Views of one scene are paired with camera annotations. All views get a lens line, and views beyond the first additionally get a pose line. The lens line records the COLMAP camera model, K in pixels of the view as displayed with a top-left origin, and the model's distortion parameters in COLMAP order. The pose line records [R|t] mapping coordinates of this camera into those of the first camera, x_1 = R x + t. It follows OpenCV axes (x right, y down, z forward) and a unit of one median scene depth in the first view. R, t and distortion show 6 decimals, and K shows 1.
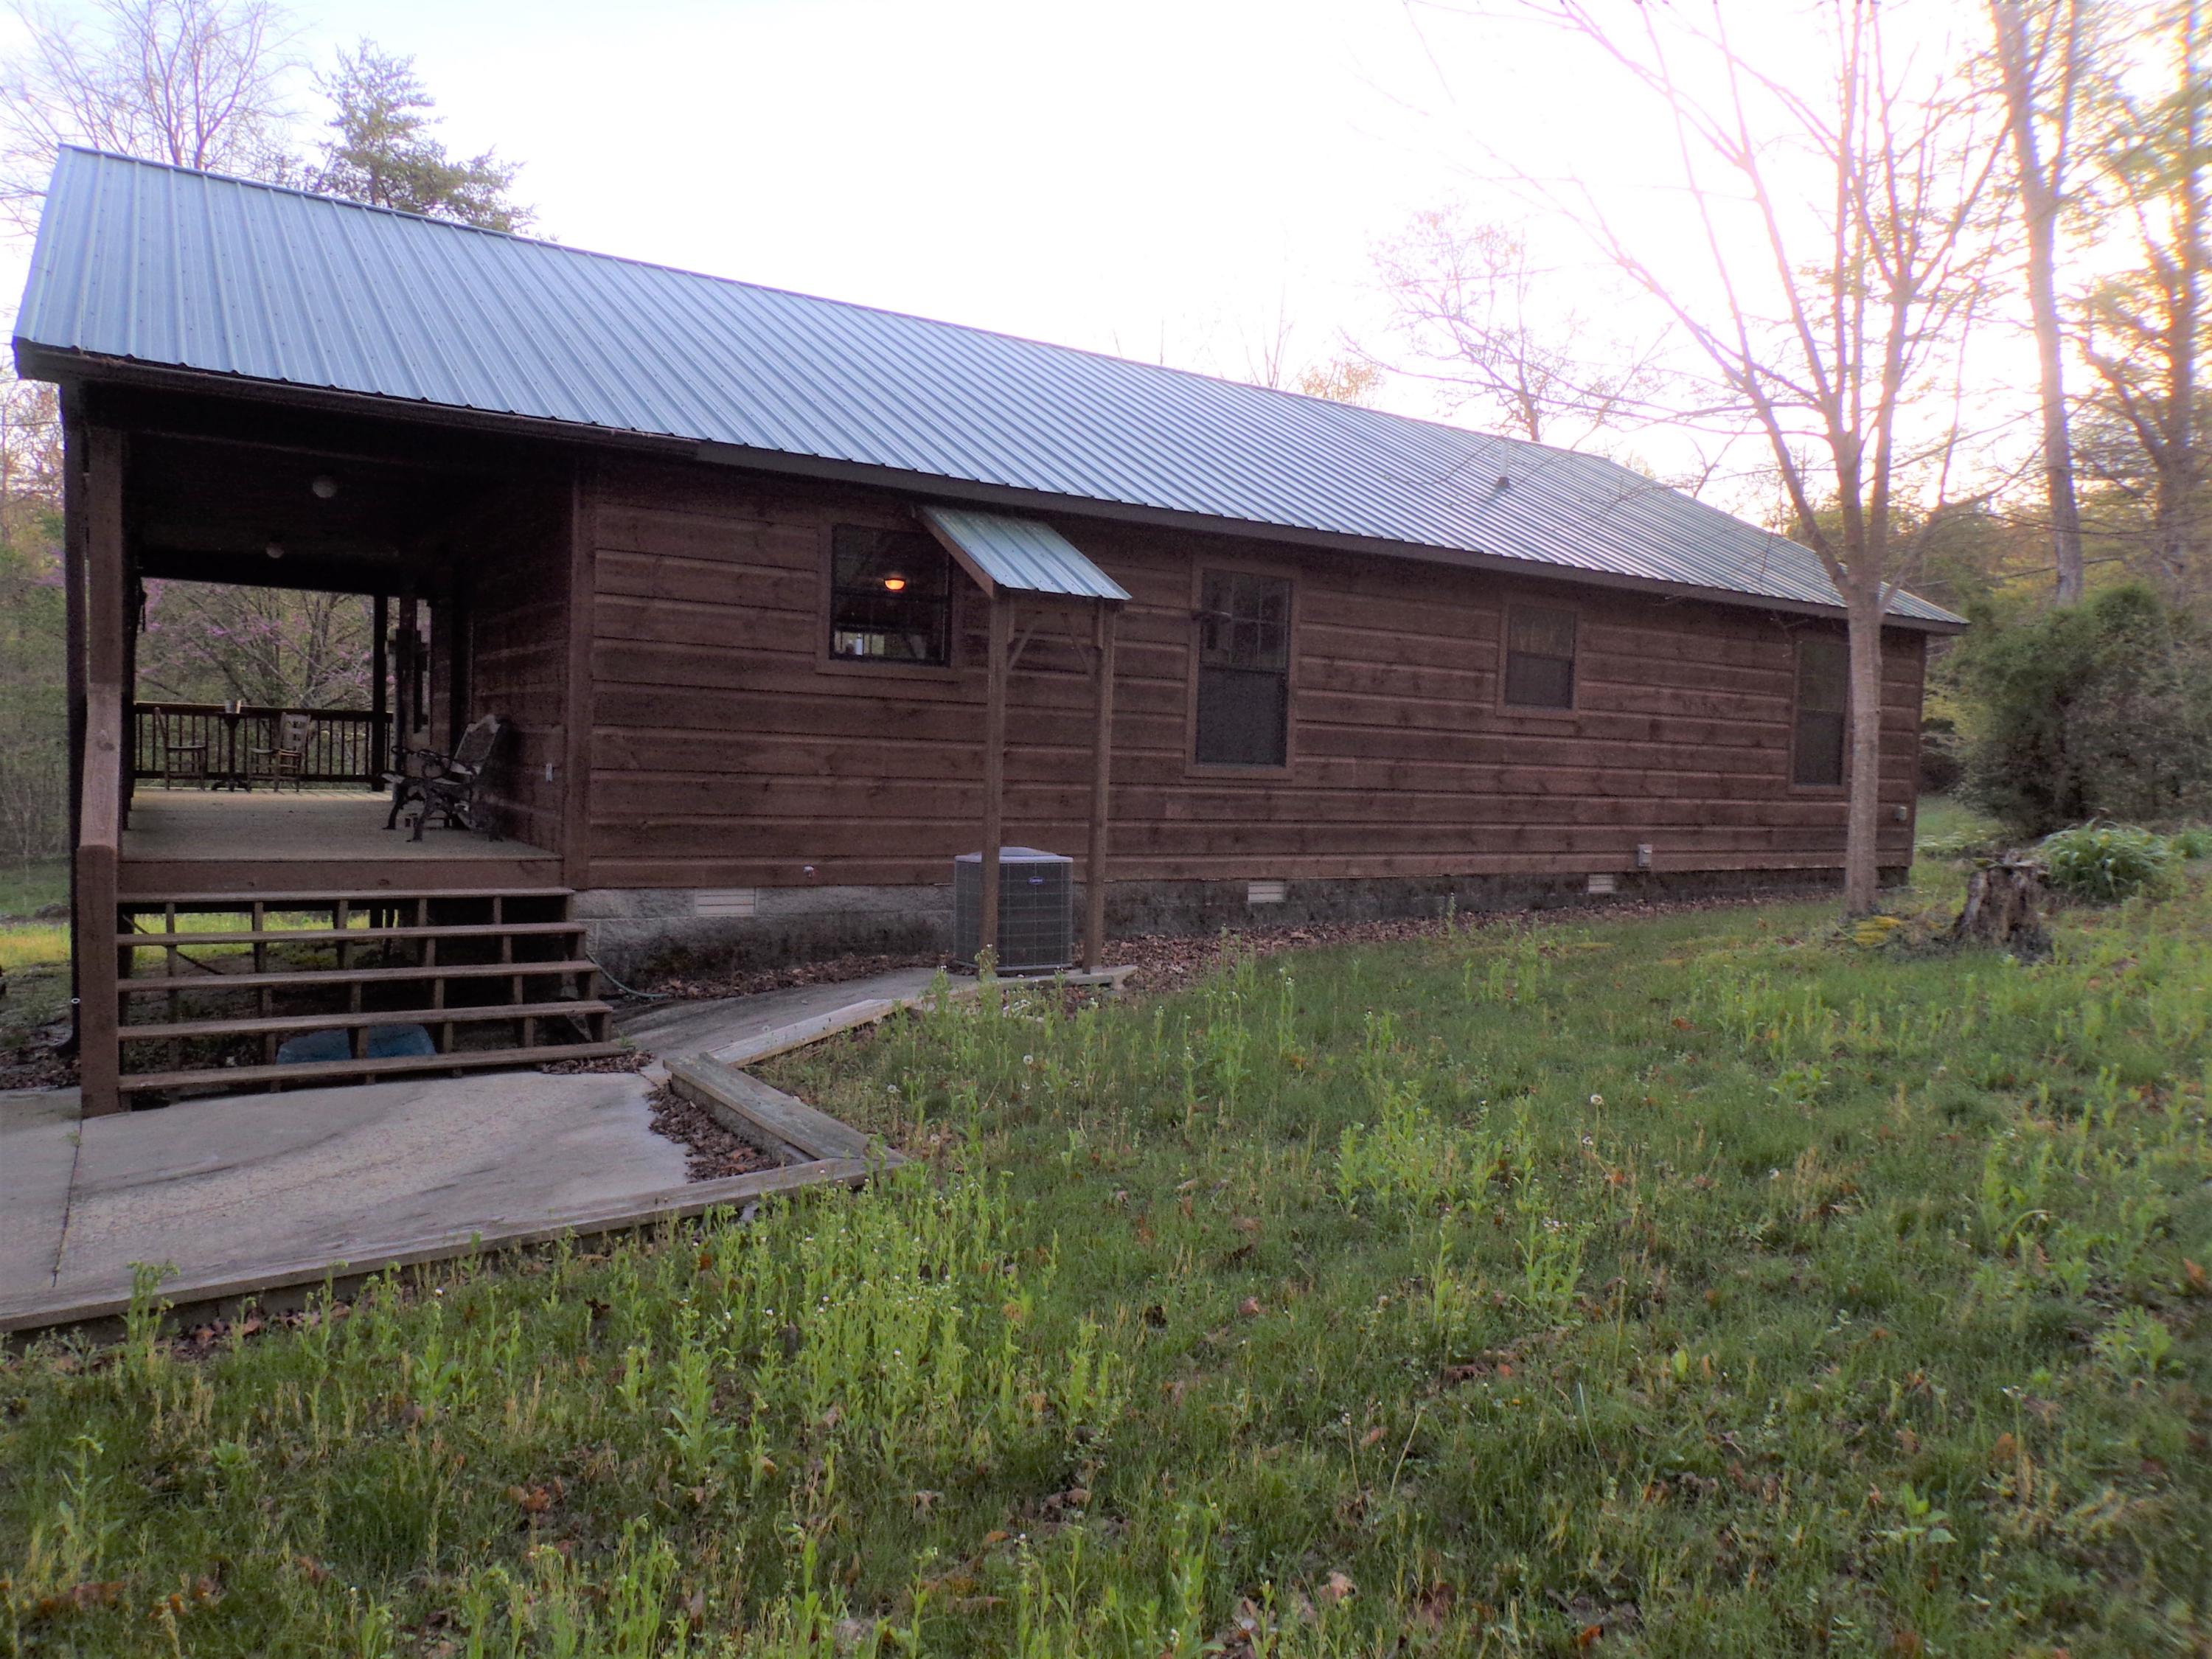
lens RADIAL K [[1489.7, 0, 1101.3], [0, 1489.7, 840.1], [0, 0, 1]] dist [-0.026829, 0.019563]
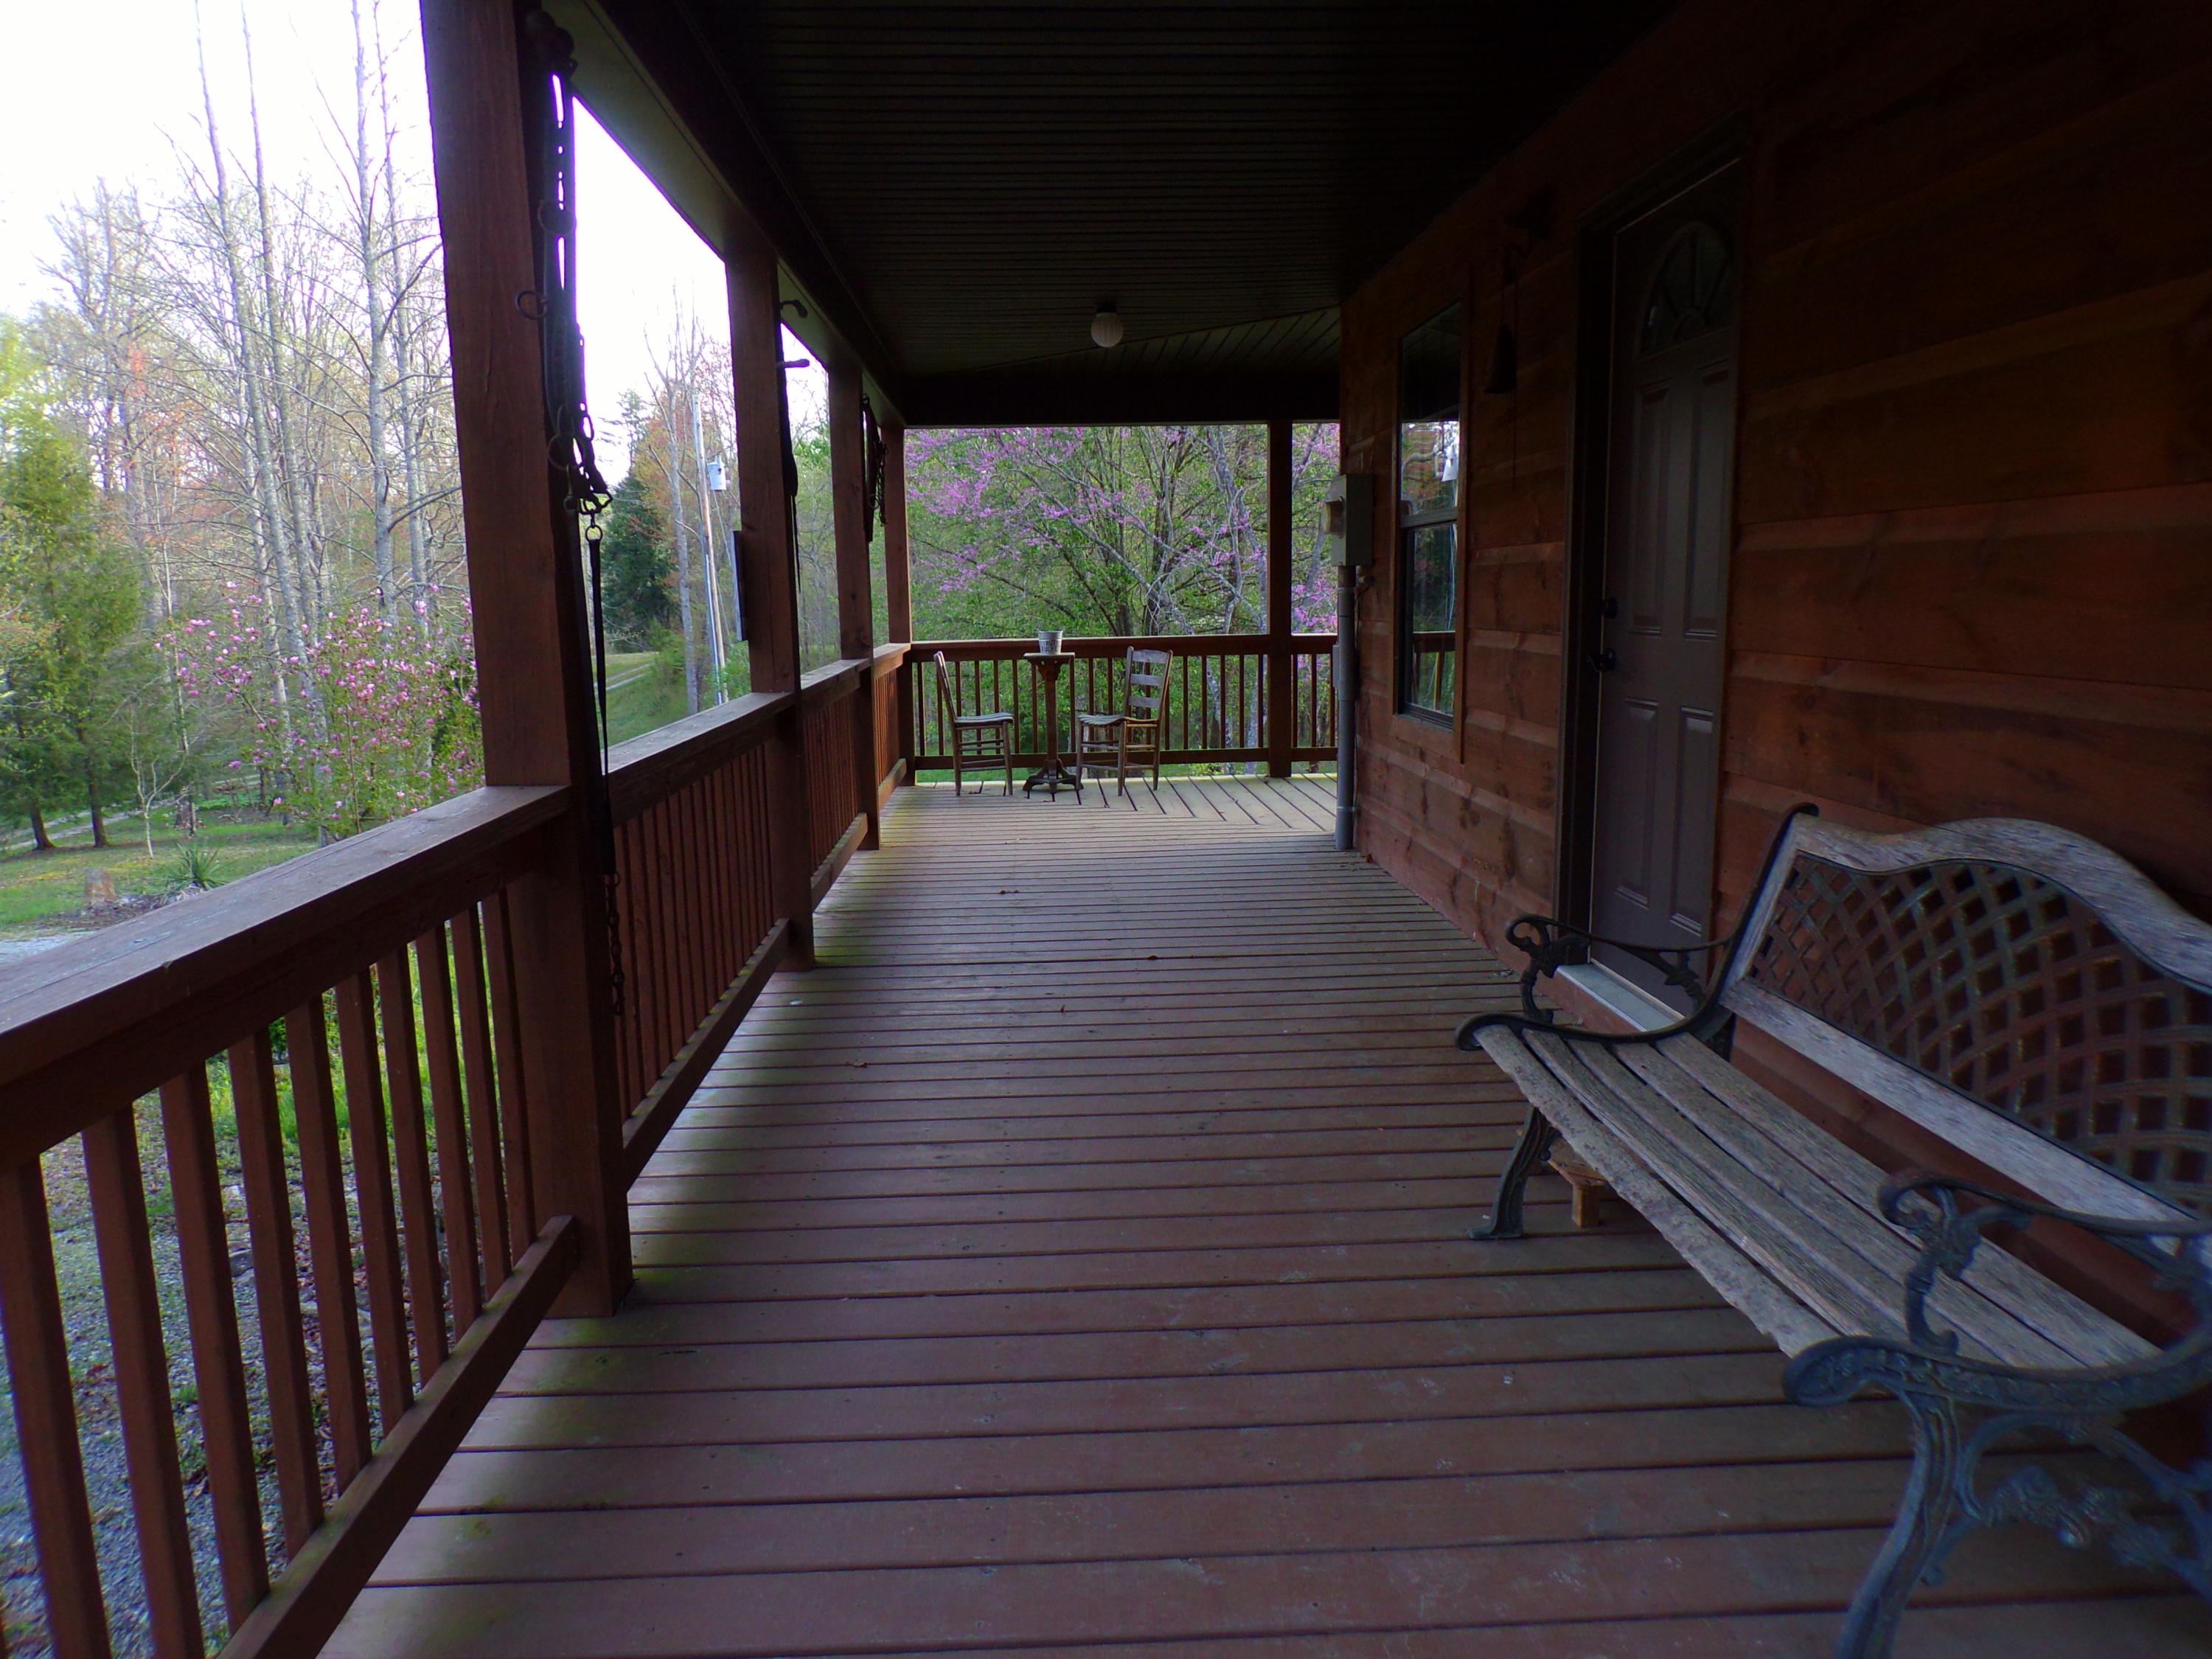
lens RADIAL K [[1489.7, 0, 1100.2], [0, 1489.7, 831.5], [0, 0, 1]] dist [-0.026829, 0.019563]
pose [[0.865069, 0.027981, -0.500872, -0.270708], [0.020528, 0.995632, 0.091076, -0.067425], [0.501232, -0.089069, 0.860716, 0.490443]]
